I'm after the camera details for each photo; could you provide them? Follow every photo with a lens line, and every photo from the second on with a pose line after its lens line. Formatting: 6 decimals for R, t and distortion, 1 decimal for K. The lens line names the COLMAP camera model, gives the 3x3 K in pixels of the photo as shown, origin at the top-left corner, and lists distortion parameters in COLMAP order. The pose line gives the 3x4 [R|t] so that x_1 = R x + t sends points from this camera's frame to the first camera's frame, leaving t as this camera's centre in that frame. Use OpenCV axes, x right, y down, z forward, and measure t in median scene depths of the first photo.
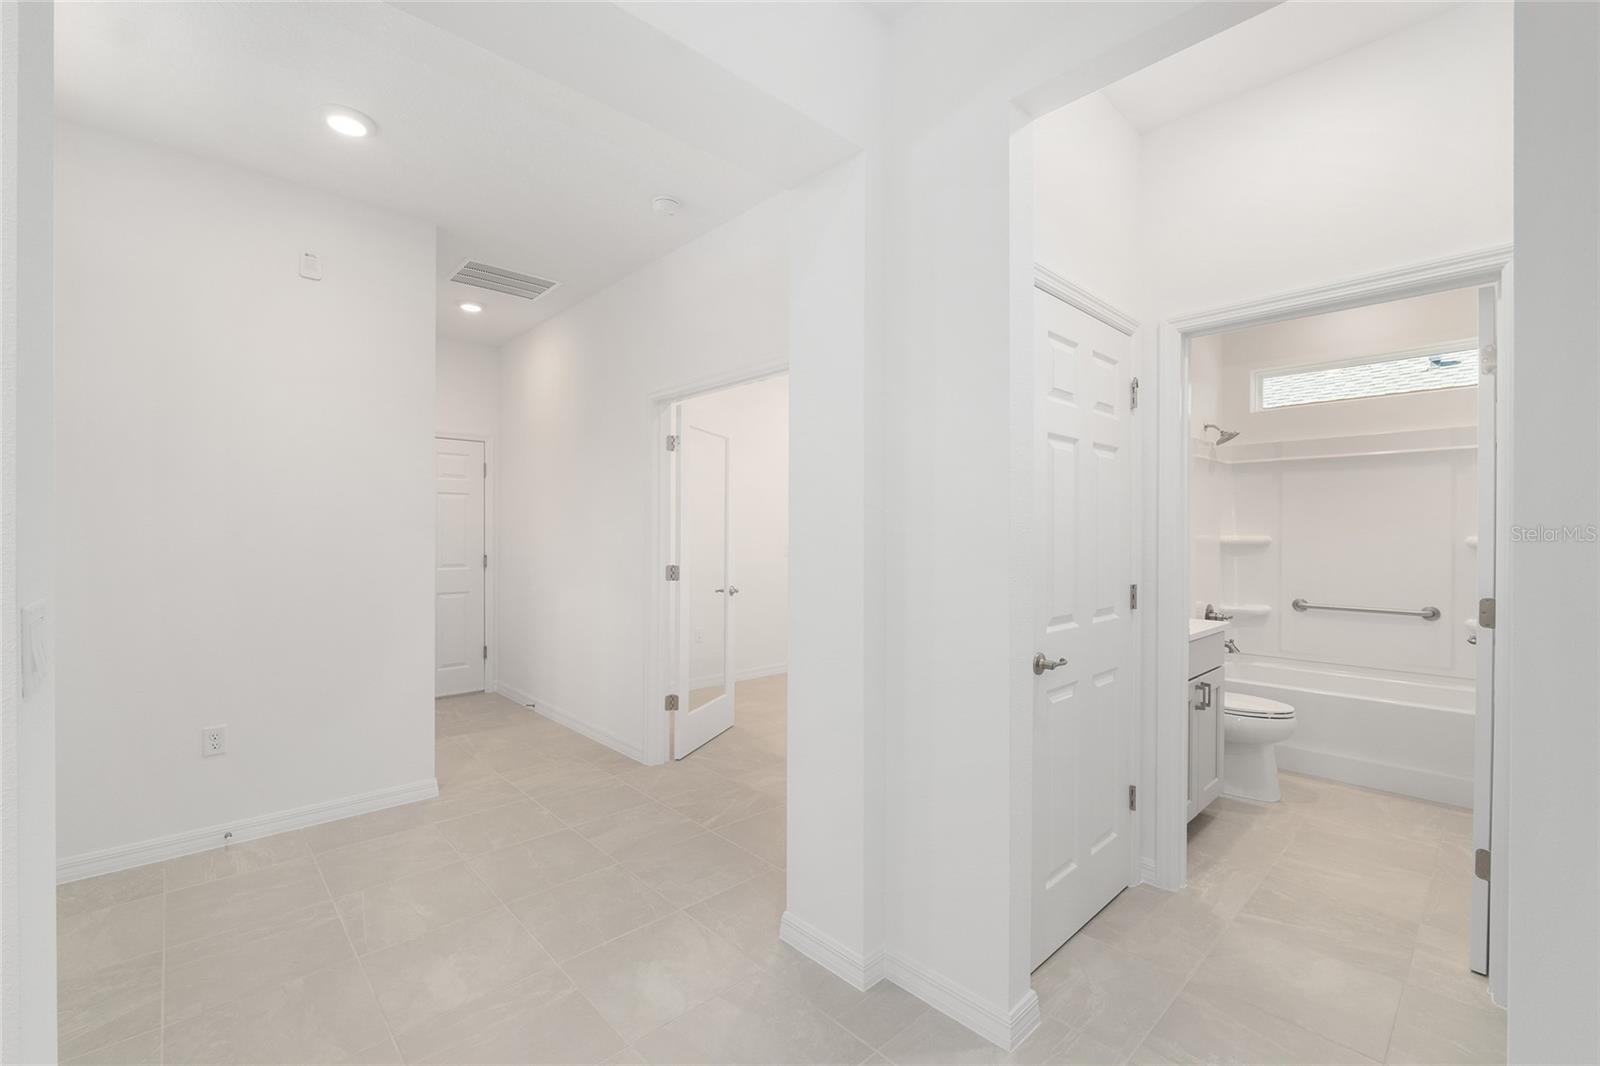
lens RADIAL K [[683.3, 0, 795.4], [0, 683.3, 537.9], [0, 0, 1]] dist [-0.001651, -0.000007]
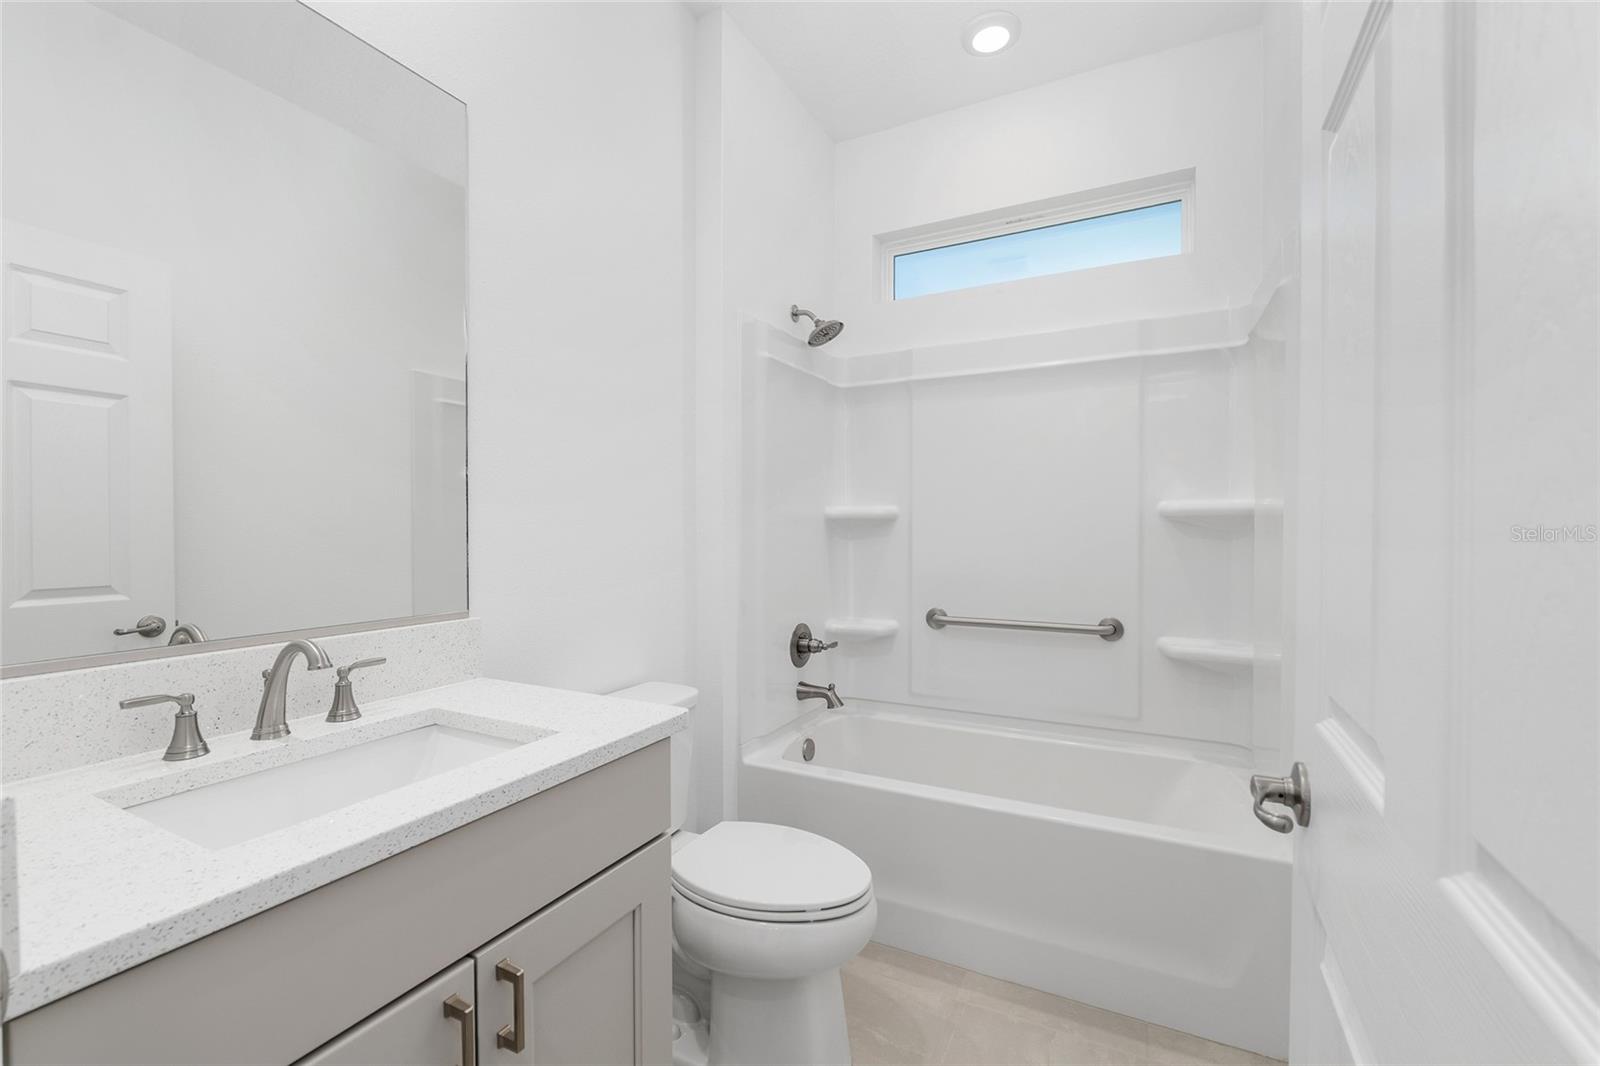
lens RADIAL K [[655.8, 0, 802.7], [0, 655.8, 534.0], [0, 0, 1]] dist [-0.004028, -0.000150]
pose [[0.945182, -0.002825, 0.326532, 0.246072], [0.002605, 0.999996, 0.001109, 0.012420], [-0.326534, -0.000198, 0.945185, 0.274851]]
